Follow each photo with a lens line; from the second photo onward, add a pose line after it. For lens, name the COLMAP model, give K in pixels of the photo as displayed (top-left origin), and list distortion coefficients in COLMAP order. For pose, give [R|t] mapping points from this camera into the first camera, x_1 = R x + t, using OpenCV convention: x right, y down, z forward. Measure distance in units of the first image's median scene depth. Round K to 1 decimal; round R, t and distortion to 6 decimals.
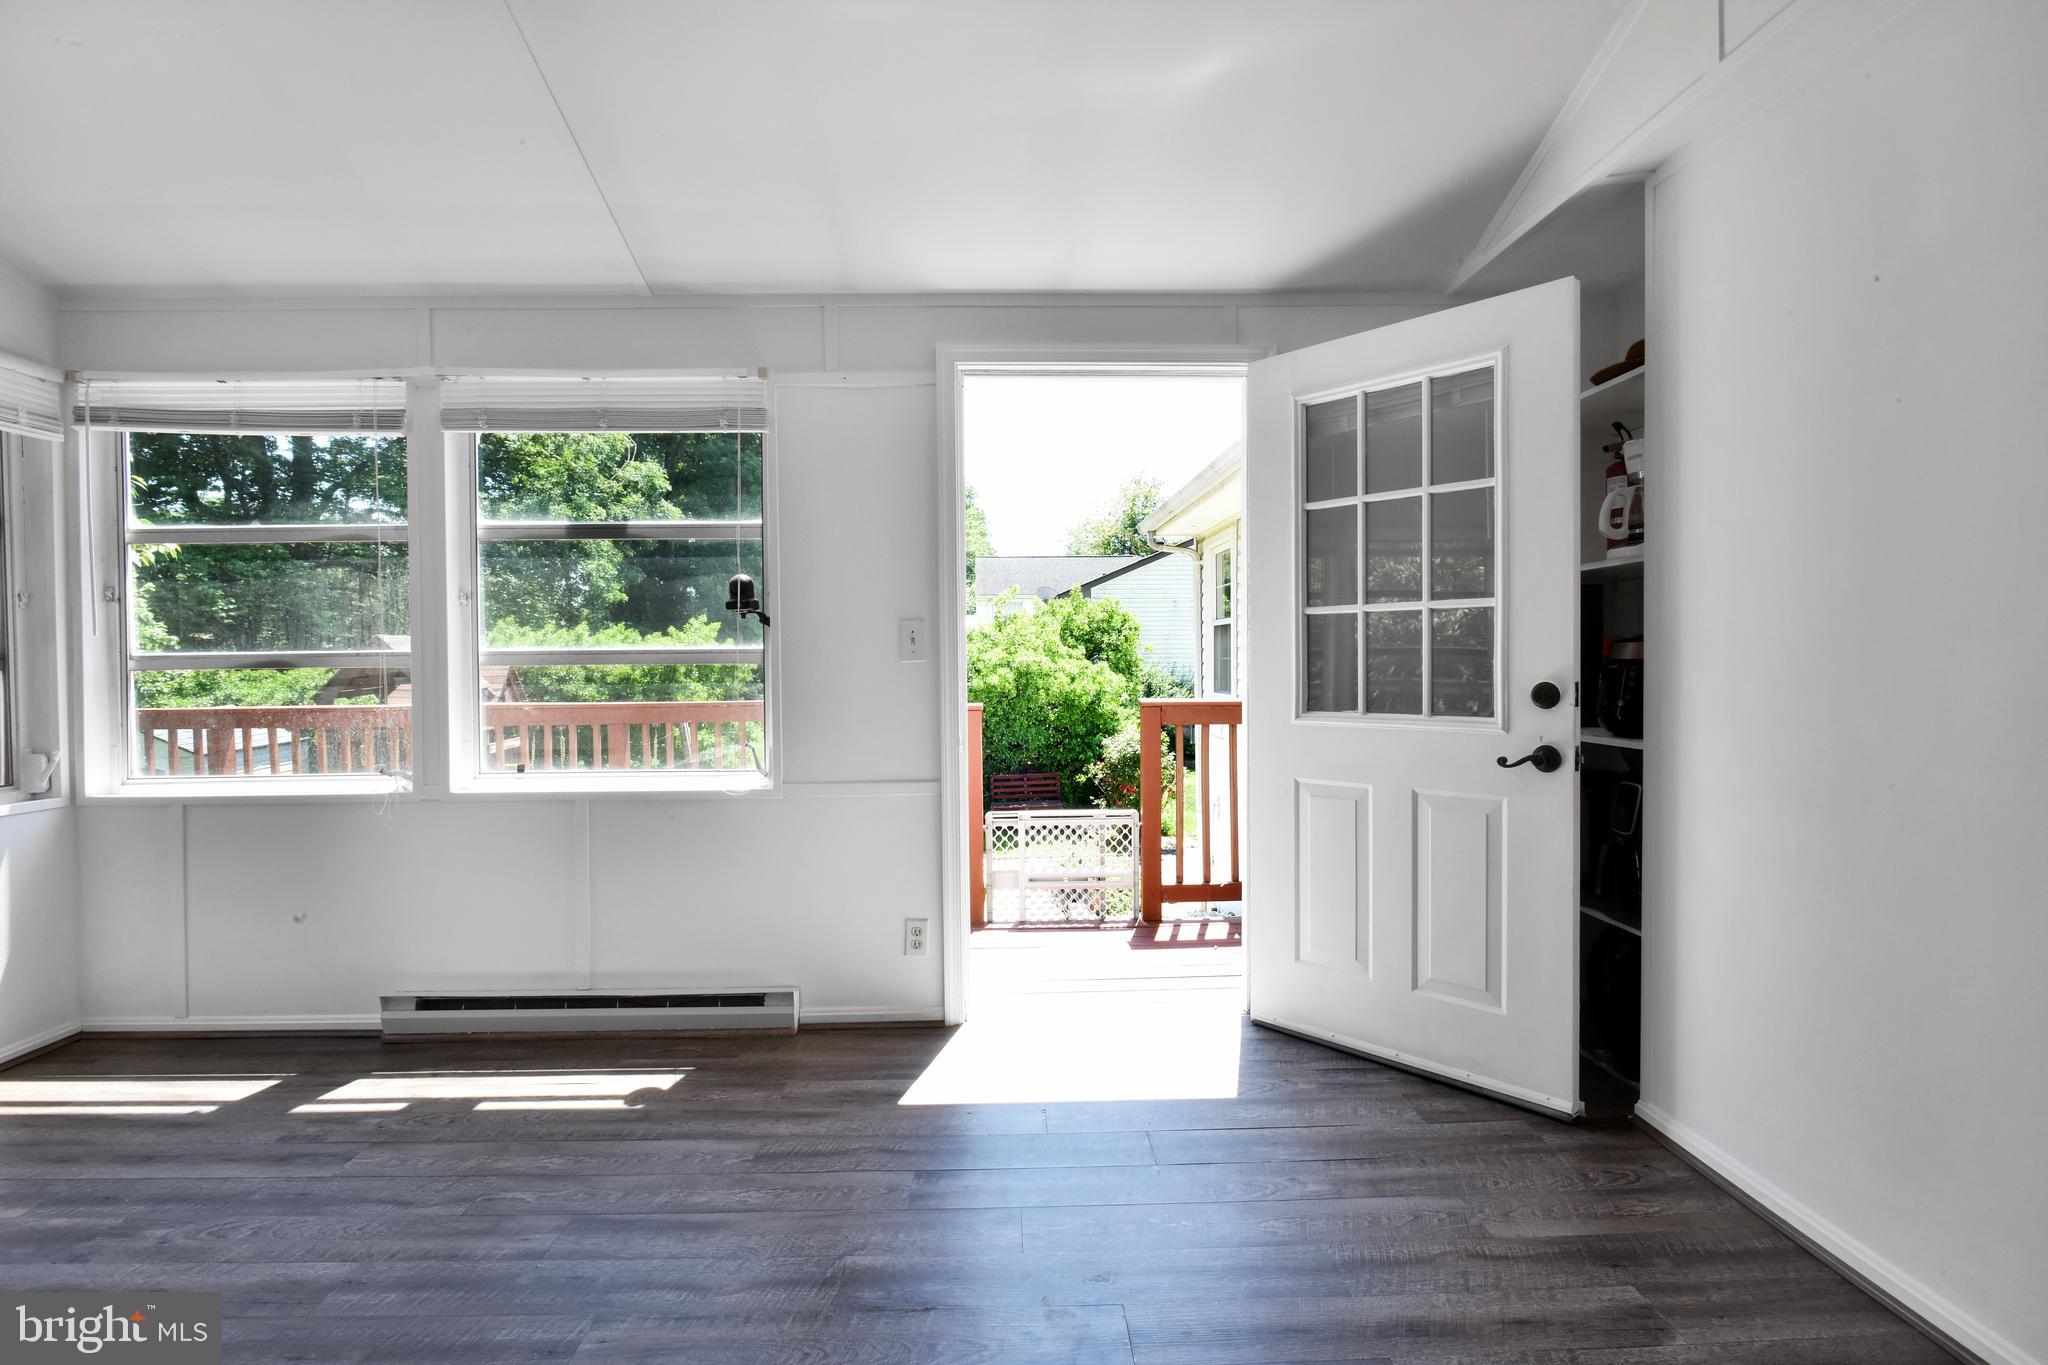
lens RADIAL K [[947.4, 0, 1024.0], [0, 947.4, 682.5], [0, 0, 1]] dist [0.001099, -0.008108]
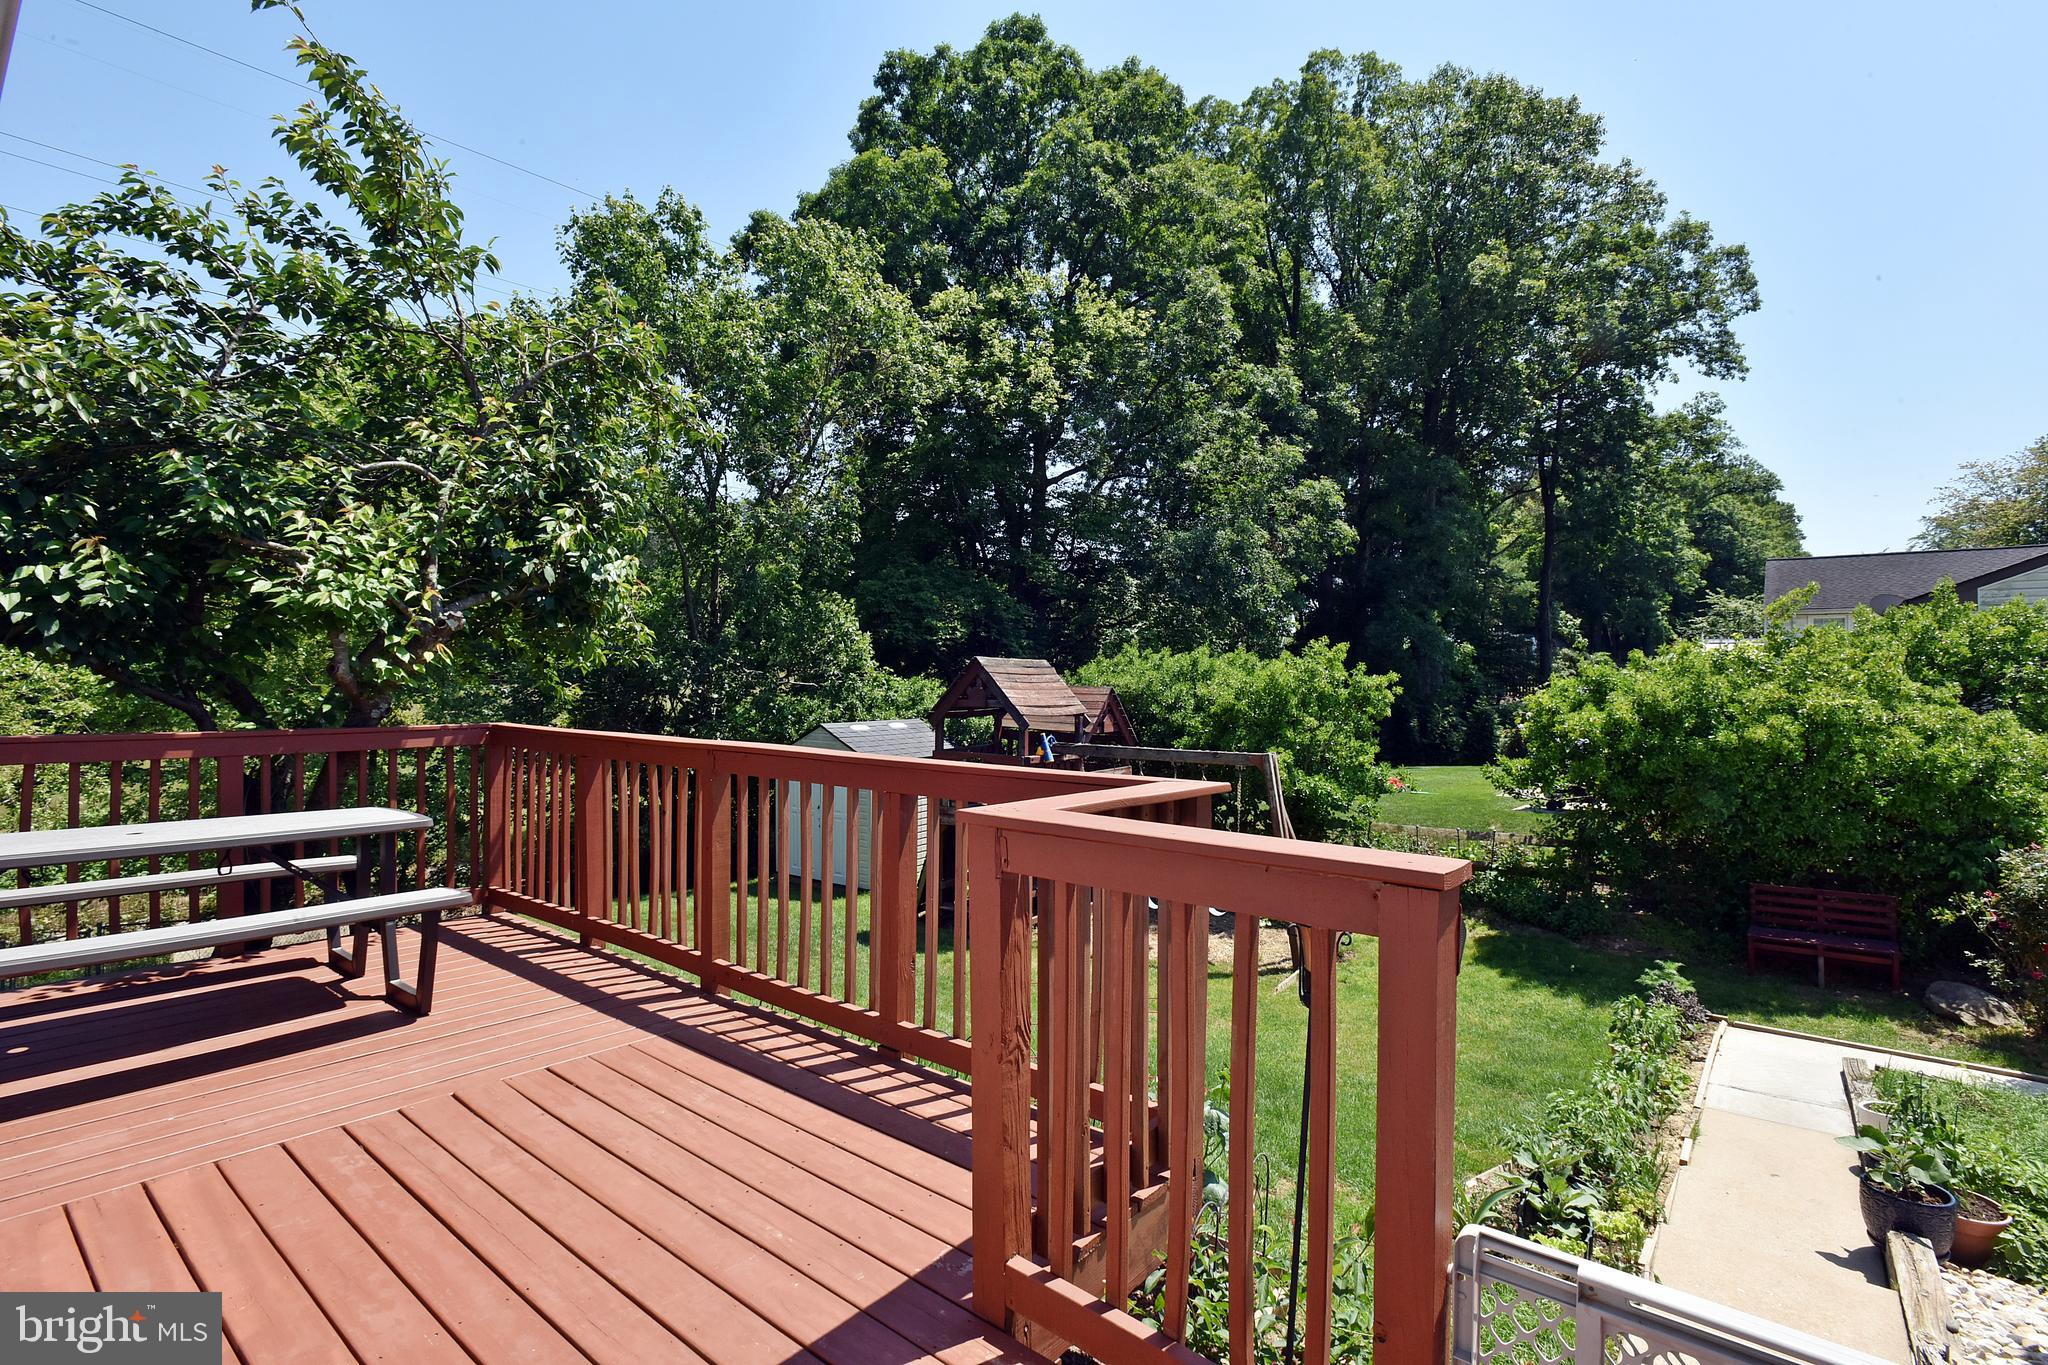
lens RADIAL K [[947.4, 0, 1024.0], [0, 947.4, 682.5], [0, 0, 1]] dist [0.001099, -0.008108]
pose [[0.750504, 0.019075, -0.660591, 0.014478], [-0.039291, 0.999103, -0.015790, -0.006644], [0.659697, 0.037806, 0.750580, 0.189681]]
